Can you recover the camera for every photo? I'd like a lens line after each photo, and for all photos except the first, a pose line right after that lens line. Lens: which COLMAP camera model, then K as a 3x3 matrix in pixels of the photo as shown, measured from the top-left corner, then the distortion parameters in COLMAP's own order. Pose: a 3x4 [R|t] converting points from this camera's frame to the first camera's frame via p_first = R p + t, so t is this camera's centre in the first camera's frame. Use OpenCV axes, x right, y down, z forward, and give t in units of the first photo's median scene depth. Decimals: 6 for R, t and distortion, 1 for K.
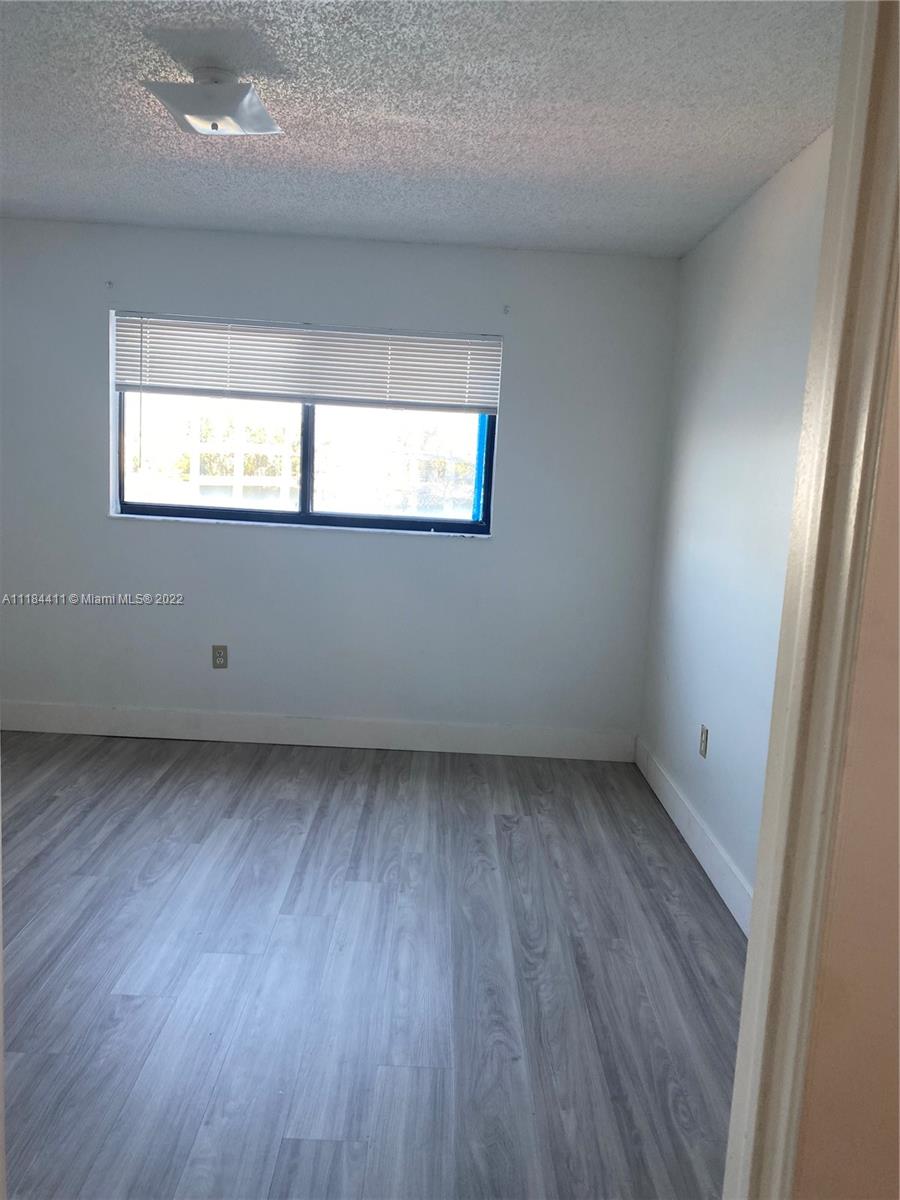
lens RADIAL K [[901.9, 0, 457.1], [0, 901.9, 597.3], [0, 0, 1]] dist [0.035871, -0.043753]
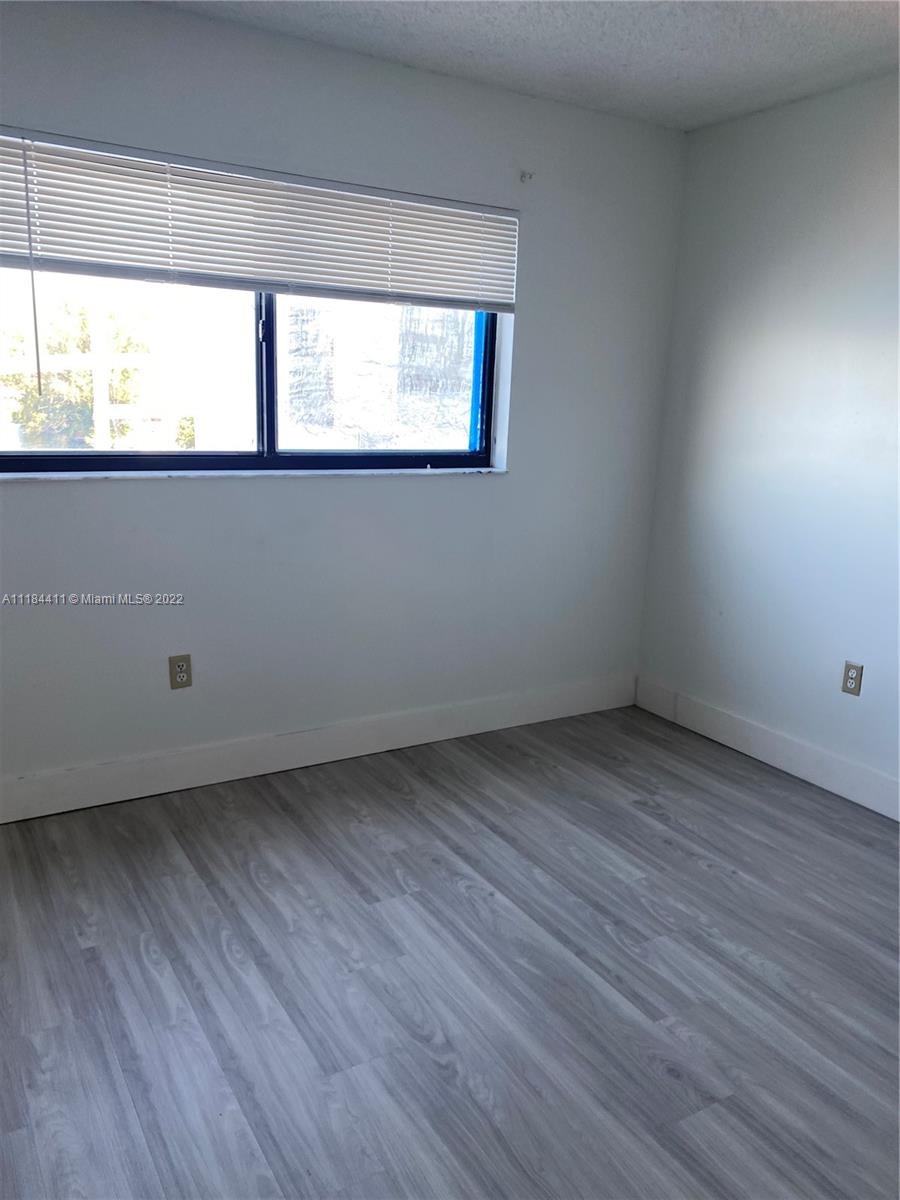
lens RADIAL K [[901.9, 0, 442.1], [0, 901.9, 604.5], [0, 0, 1]] dist [0.035871, -0.043753]
pose [[0.872534, -0.136939, 0.468969, -0.447959], [0.088887, 0.988389, 0.123232, -0.057019], [-0.480399, -0.065839, 0.874575, 0.337714]]
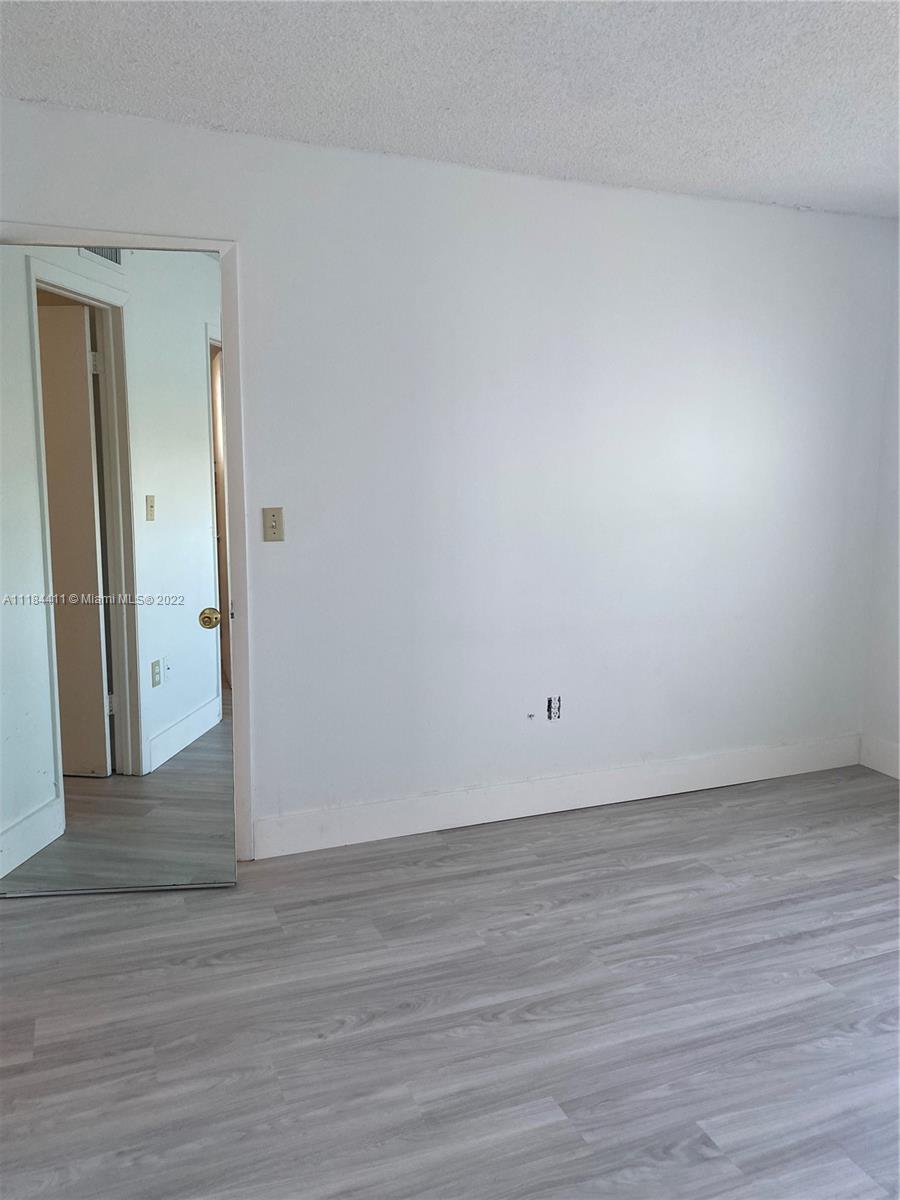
lens RADIAL K [[901.9, 0, 447.4], [0, 901.9, 600.7], [0, 0, 1]] dist [0.035871, -0.043753]
pose [[0.343667, 0.083457, -0.935376, 0.159789], [-0.106926, 0.993043, 0.049316, -0.028424], [0.932984, 0.083068, 0.350200, 0.275492]]
